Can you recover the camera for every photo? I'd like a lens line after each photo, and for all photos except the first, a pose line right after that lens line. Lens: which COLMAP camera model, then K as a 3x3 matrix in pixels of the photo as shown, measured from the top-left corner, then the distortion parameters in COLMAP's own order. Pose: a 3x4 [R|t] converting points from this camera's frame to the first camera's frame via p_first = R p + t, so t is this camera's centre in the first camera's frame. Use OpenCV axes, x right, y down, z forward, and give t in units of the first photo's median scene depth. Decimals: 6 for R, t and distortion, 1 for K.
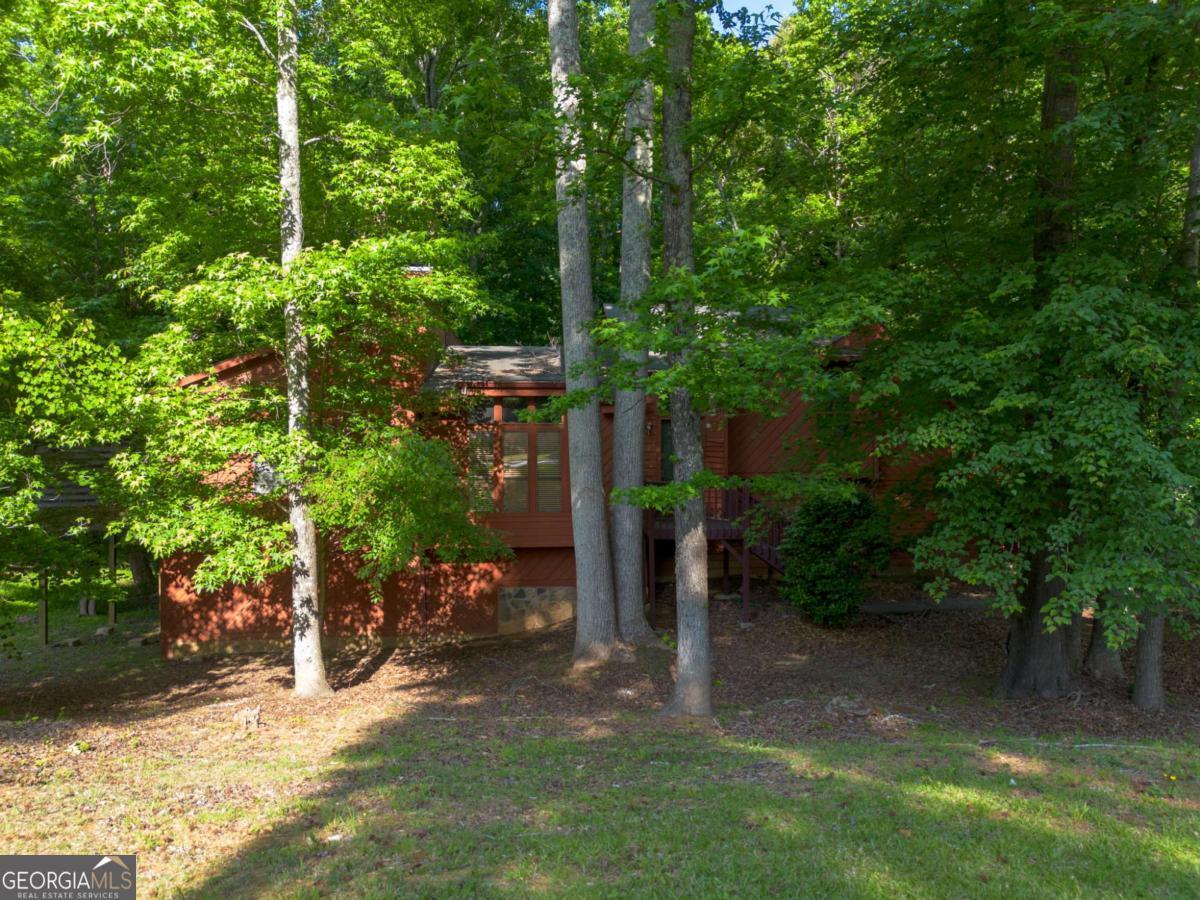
lens RADIAL K [[838.0, 0, 600.4], [0, 838.0, 446.5], [0, 0, 1]] dist [0.034530, -0.010896]
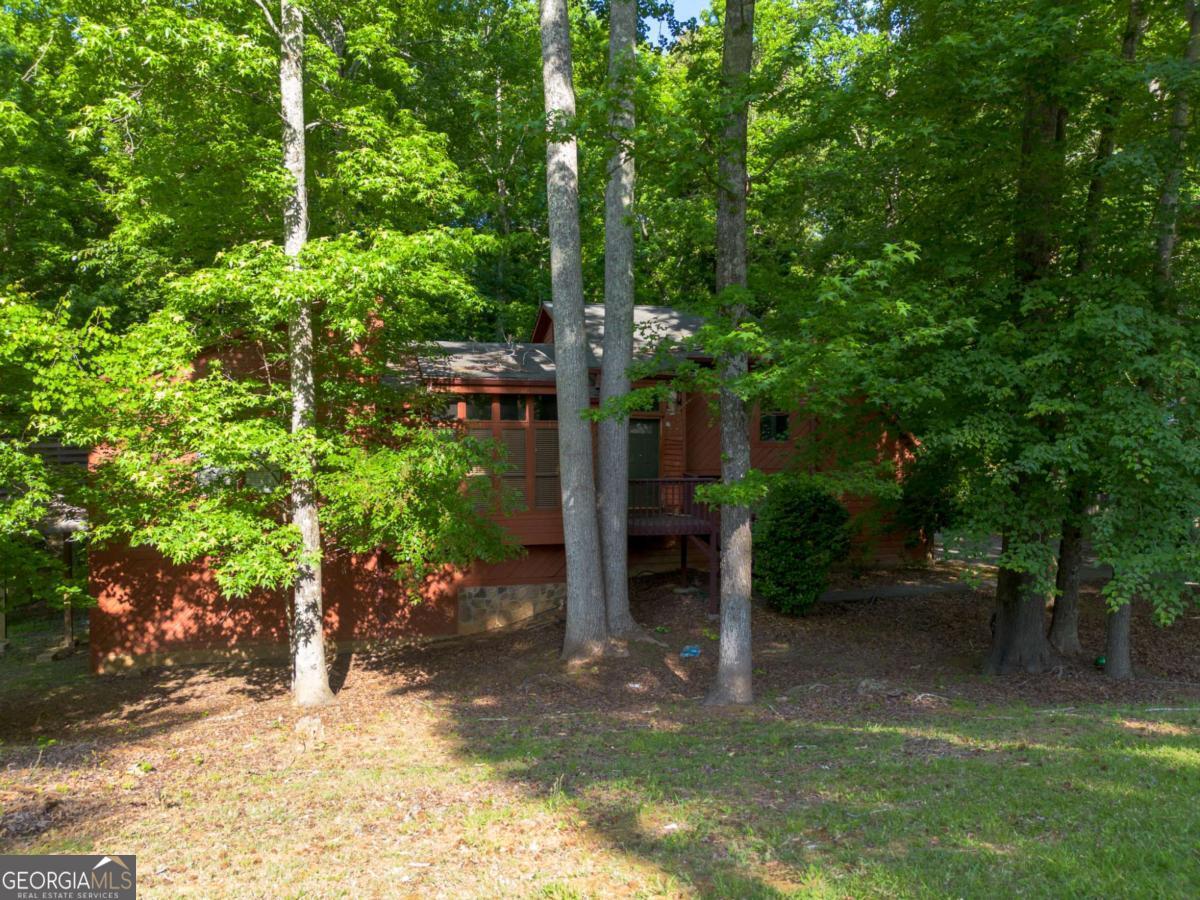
lens RADIAL K [[838.0, 0, 623.2], [0, 838.0, 446.0], [0, 0, 1]] dist [0.034530, -0.010896]
pose [[0.986552, 0.001447, 0.163439, -0.161897], [-0.001934, 0.999994, 0.002826, -0.001871], [-0.163434, -0.003104, 0.986549, -0.003401]]
